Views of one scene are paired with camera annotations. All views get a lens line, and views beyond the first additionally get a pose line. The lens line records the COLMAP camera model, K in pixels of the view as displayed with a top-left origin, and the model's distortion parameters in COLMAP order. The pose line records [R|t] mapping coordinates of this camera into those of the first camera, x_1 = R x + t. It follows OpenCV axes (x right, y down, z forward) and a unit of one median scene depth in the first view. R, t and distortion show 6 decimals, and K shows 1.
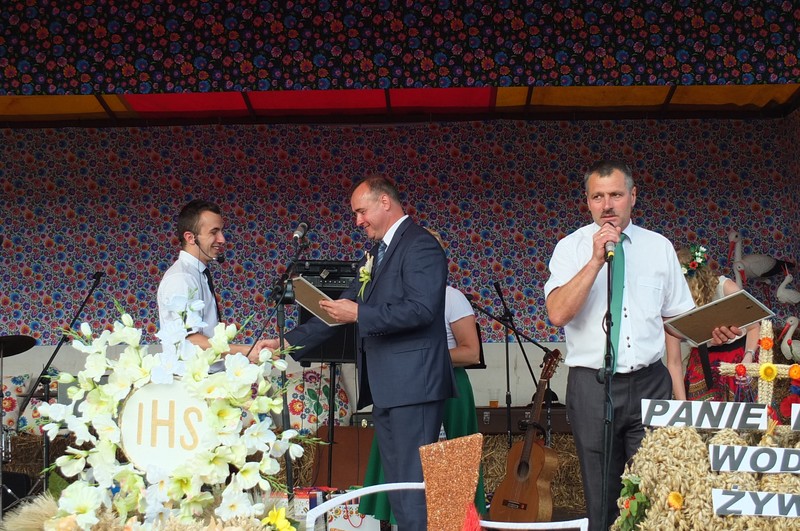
lens RADIAL K [[1420.5, 0, 399.9], [0, 1420.5, 265.1], [0, 0, 1]] dist [-0.144975, 0.340571]
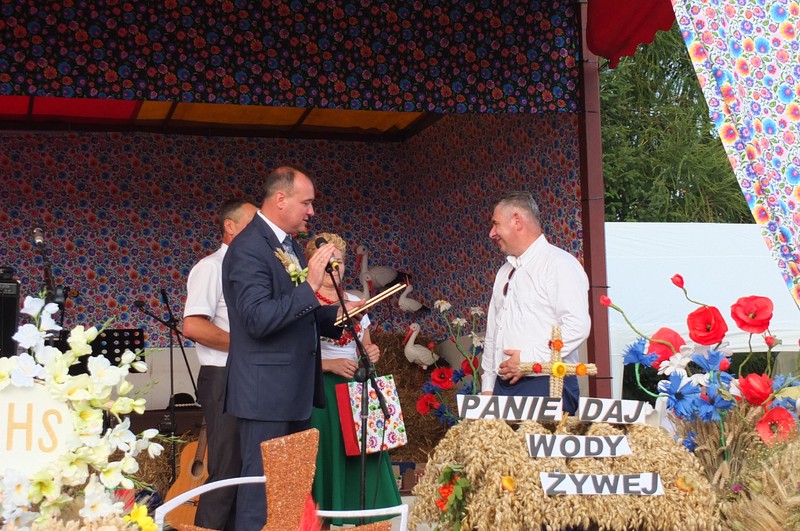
lens RADIAL K [[1351.1, 0, 399.8], [0, 1351.1, 284.6], [0, 0, 1]] dist [0.006541, 0.158362]
pose [[0.943465, 0.011243, 0.331280, -0.233835], [-0.013869, 0.999888, 0.005564, 0.002512], [-0.331180, -0.009844, 0.943516, 0.007939]]
